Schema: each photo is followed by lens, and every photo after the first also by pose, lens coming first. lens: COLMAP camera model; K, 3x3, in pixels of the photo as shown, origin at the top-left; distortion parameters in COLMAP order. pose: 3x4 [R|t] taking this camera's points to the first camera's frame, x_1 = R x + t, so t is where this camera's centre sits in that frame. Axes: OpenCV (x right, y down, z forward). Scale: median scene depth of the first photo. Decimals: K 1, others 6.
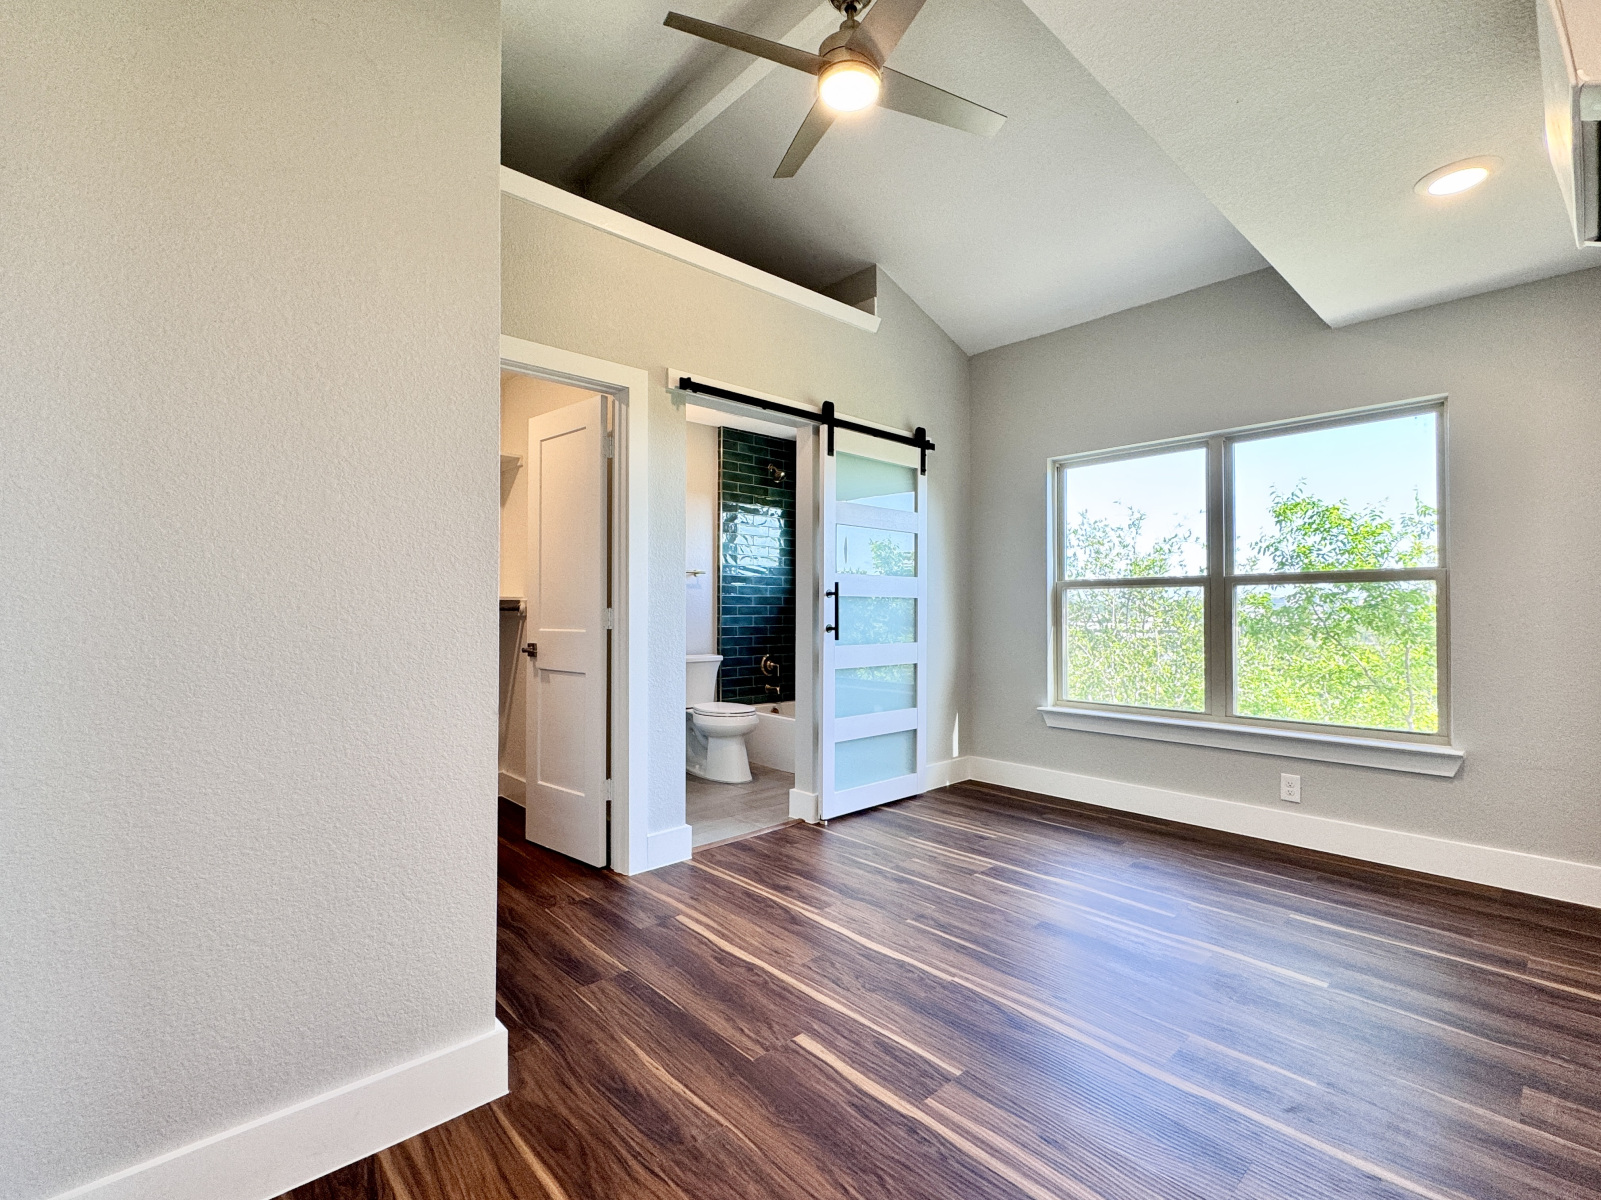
lens RADIAL K [[726.5, 0, 797.8], [0, 726.5, 600.4], [0, 0, 1]] dist [-0.002330, -0.000491]
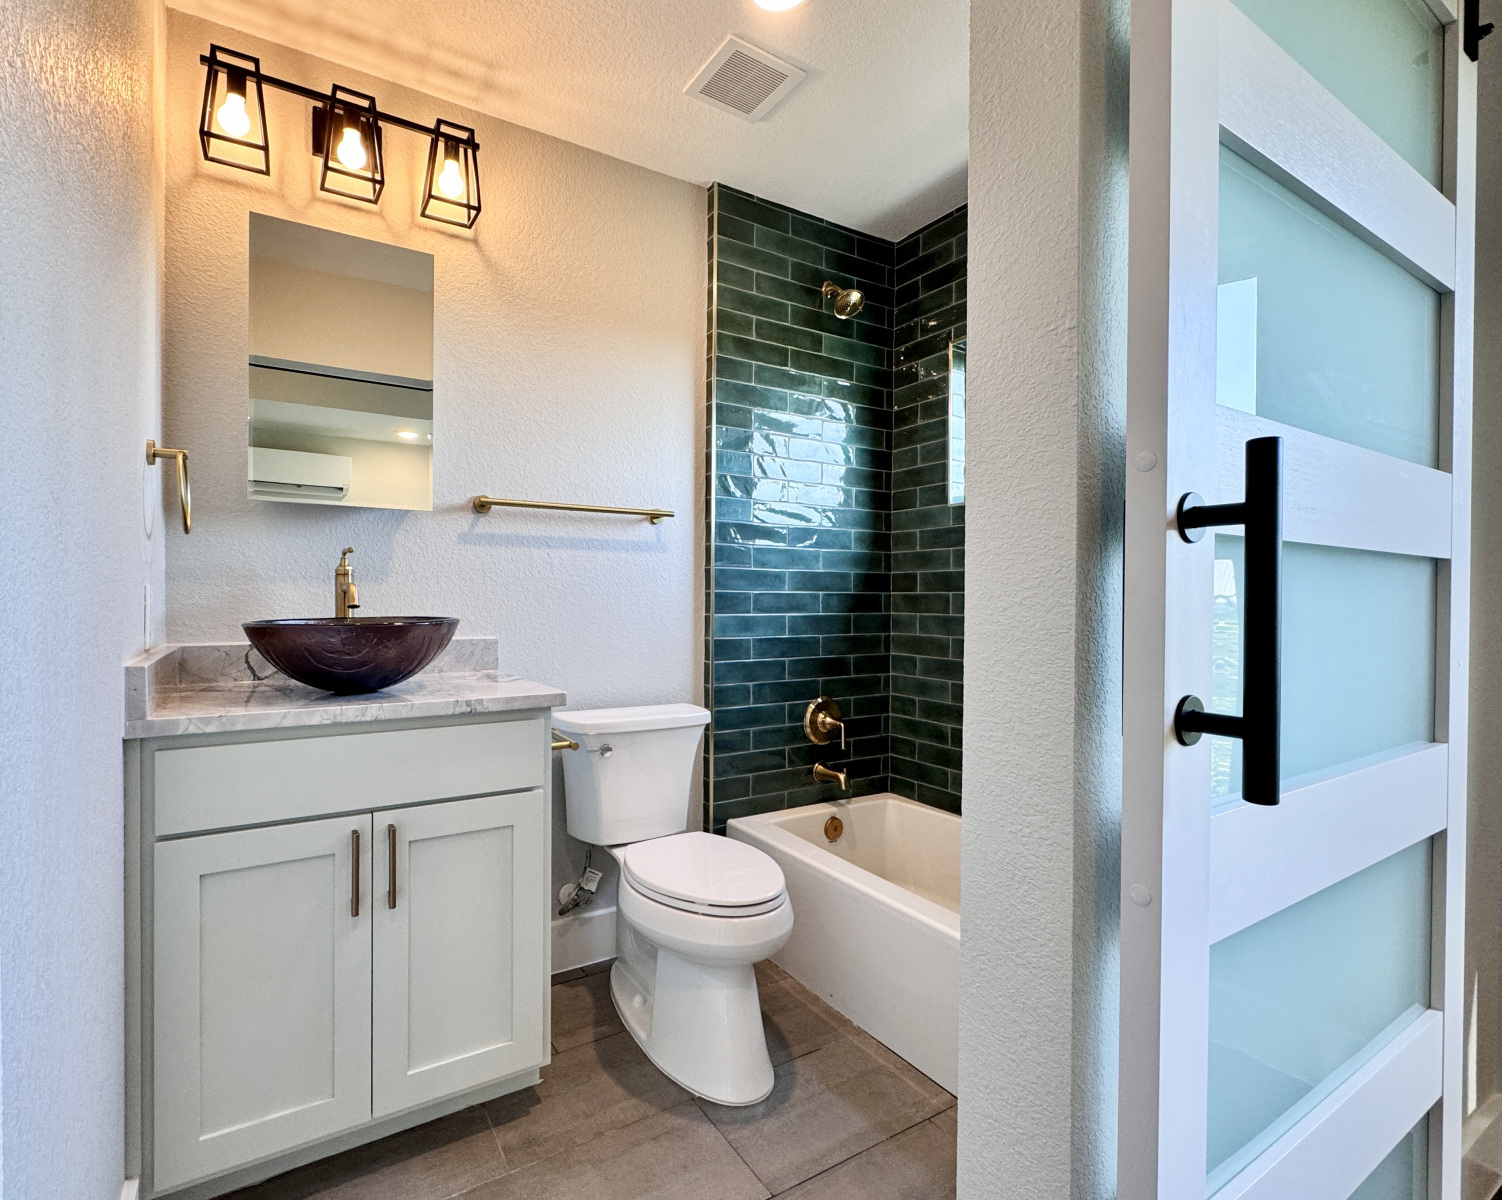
lens RADIAL K [[728.1, 0, 700.7], [0, 728.1, 601.0], [0, 0, 1]] dist [-0.003616, 0.000072]
pose [[0.979960, 0.005081, -0.199128, -0.025055], [-0.001604, 0.999843, 0.017622, 0.005380], [0.199187, -0.016950, 0.979815, 0.571282]]
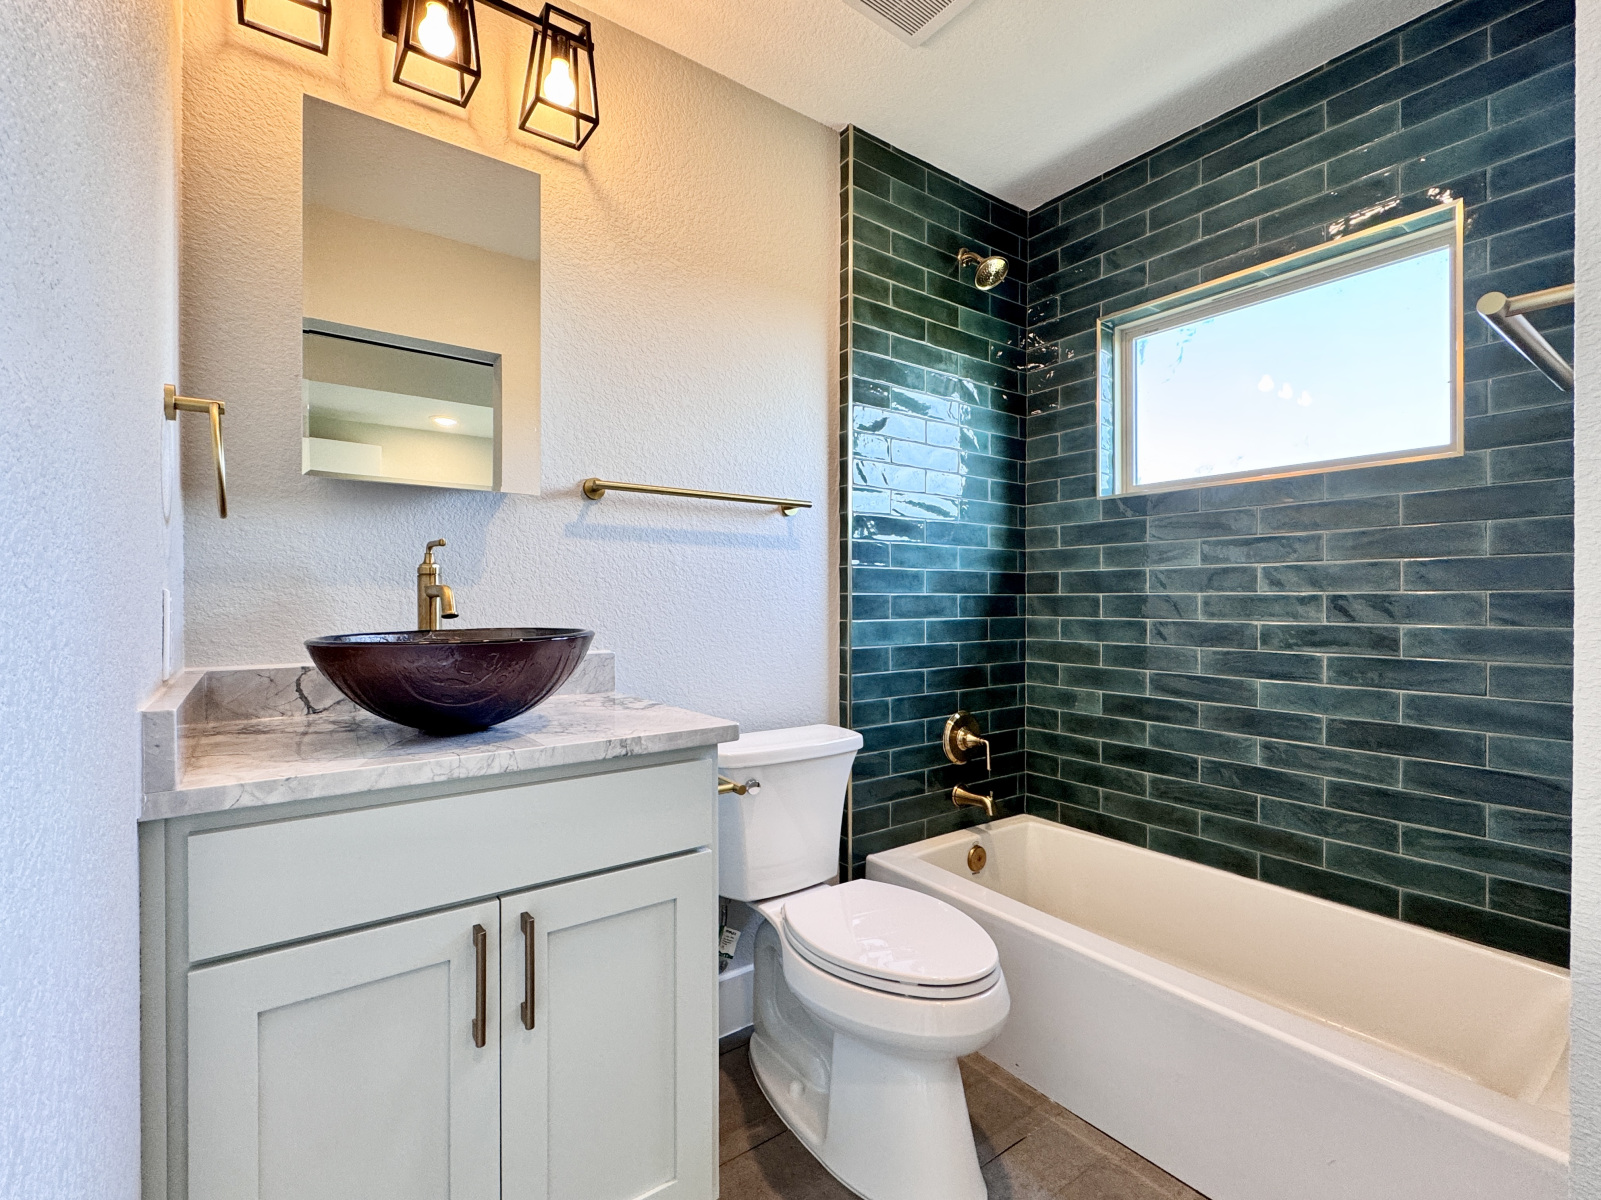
lens RADIAL K [[726.5, 0, 797.8], [0, 726.5, 600.4], [0, 0, 1]] dist [-0.002330, -0.000491]
pose [[0.994735, -0.001351, -0.102477, -0.094988], [0.002760, 0.999904, 0.013604, 0.005442], [0.102448, -0.013815, 0.994642, 0.621986]]
